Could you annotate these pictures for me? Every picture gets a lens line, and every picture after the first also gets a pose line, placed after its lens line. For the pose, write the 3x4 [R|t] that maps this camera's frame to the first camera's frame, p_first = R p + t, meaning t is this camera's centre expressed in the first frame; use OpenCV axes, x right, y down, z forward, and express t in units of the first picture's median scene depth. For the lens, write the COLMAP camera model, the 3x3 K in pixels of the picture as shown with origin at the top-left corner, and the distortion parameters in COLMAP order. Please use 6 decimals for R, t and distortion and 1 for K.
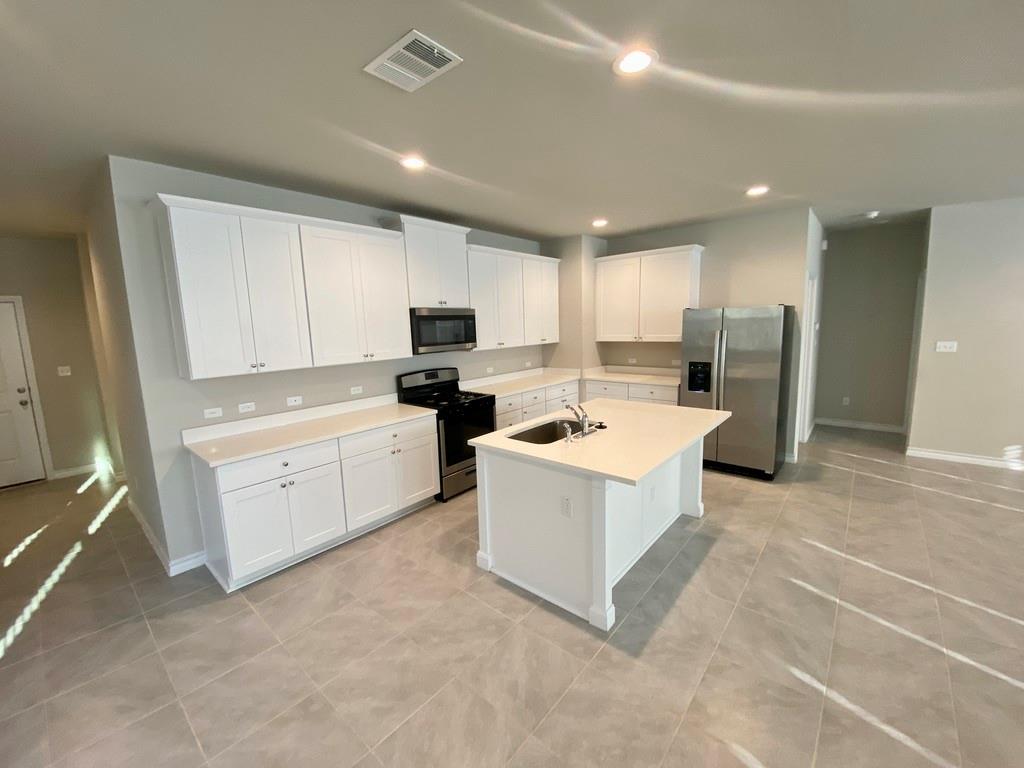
lens RADIAL K [[406.3, 0, 507.8], [0, 406.3, 379.1], [0, 0, 1]] dist [0.033917, -0.024245]
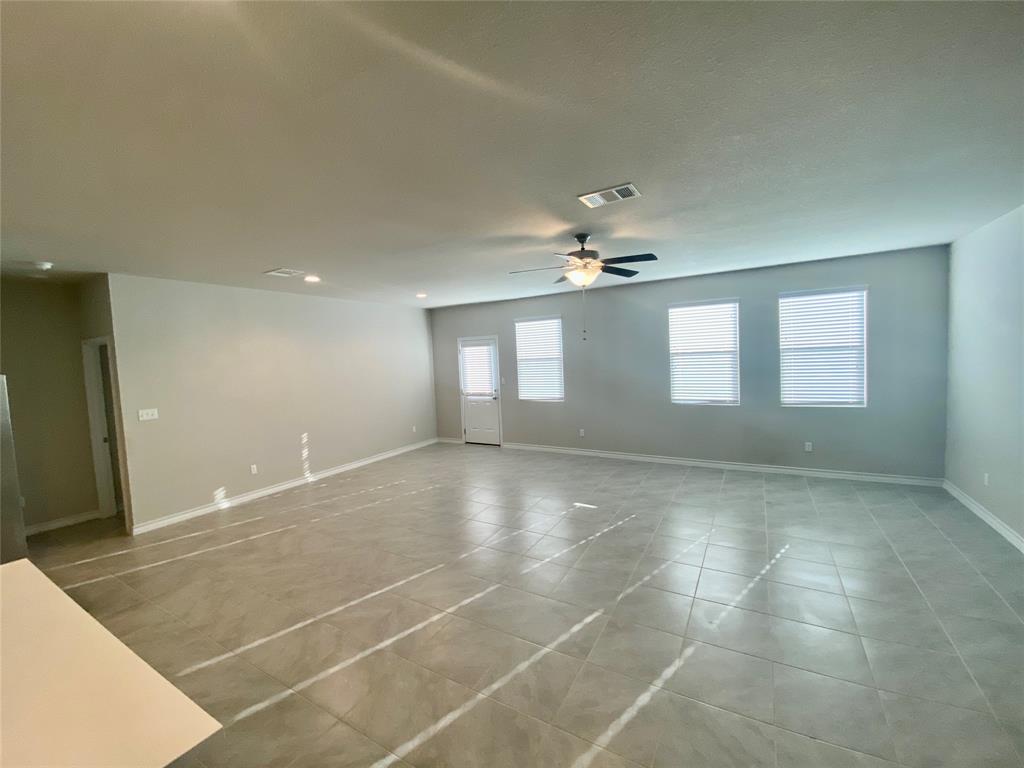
lens RADIAL K [[415.5, 0, 518.5], [0, 415.5, 379.4], [0, 0, 1]] dist [-0.000539, -0.006626]
pose [[-0.189609, -0.019908, 0.981658, -0.105603], [0.188028, 0.980554, 0.056204, -0.055782], [-0.963688, 0.195236, -0.182179, 0.330366]]
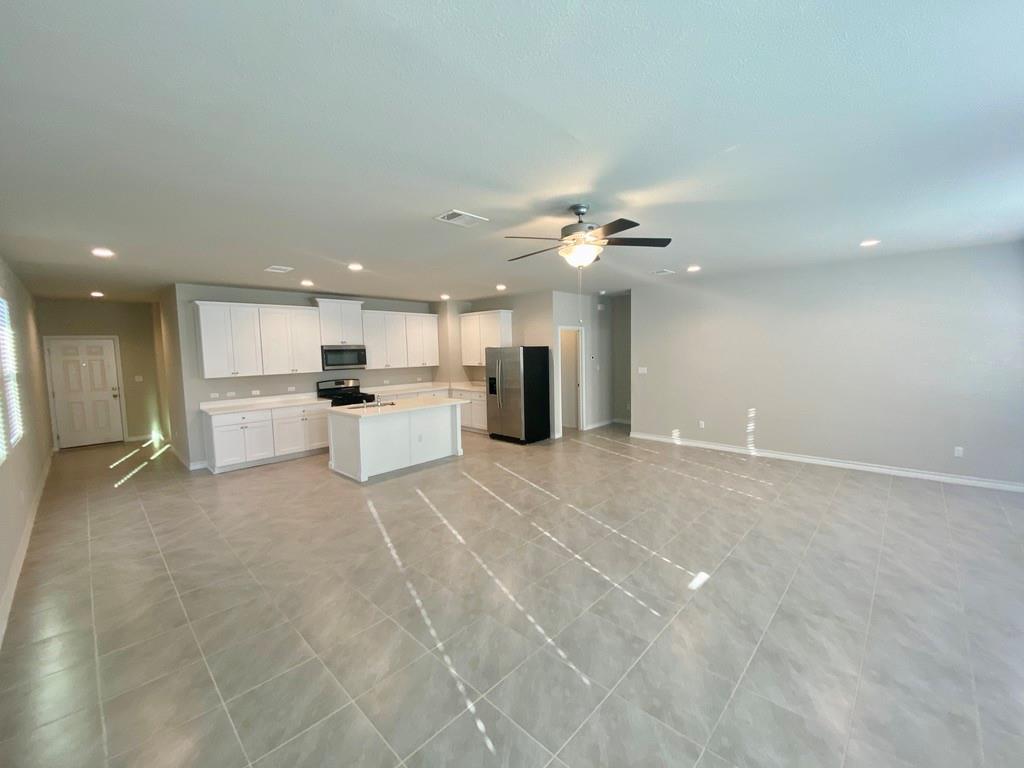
lens RADIAL K [[406.3, 0, 507.8], [0, 406.3, 379.1], [0, 0, 1]] dist [0.033917, -0.024245]
pose [[0.998379, 0.013212, -0.055362, 0.685485], [-0.016680, 0.997896, -0.062655, 0.079195], [0.054418, 0.063476, 0.996499, -0.780158]]
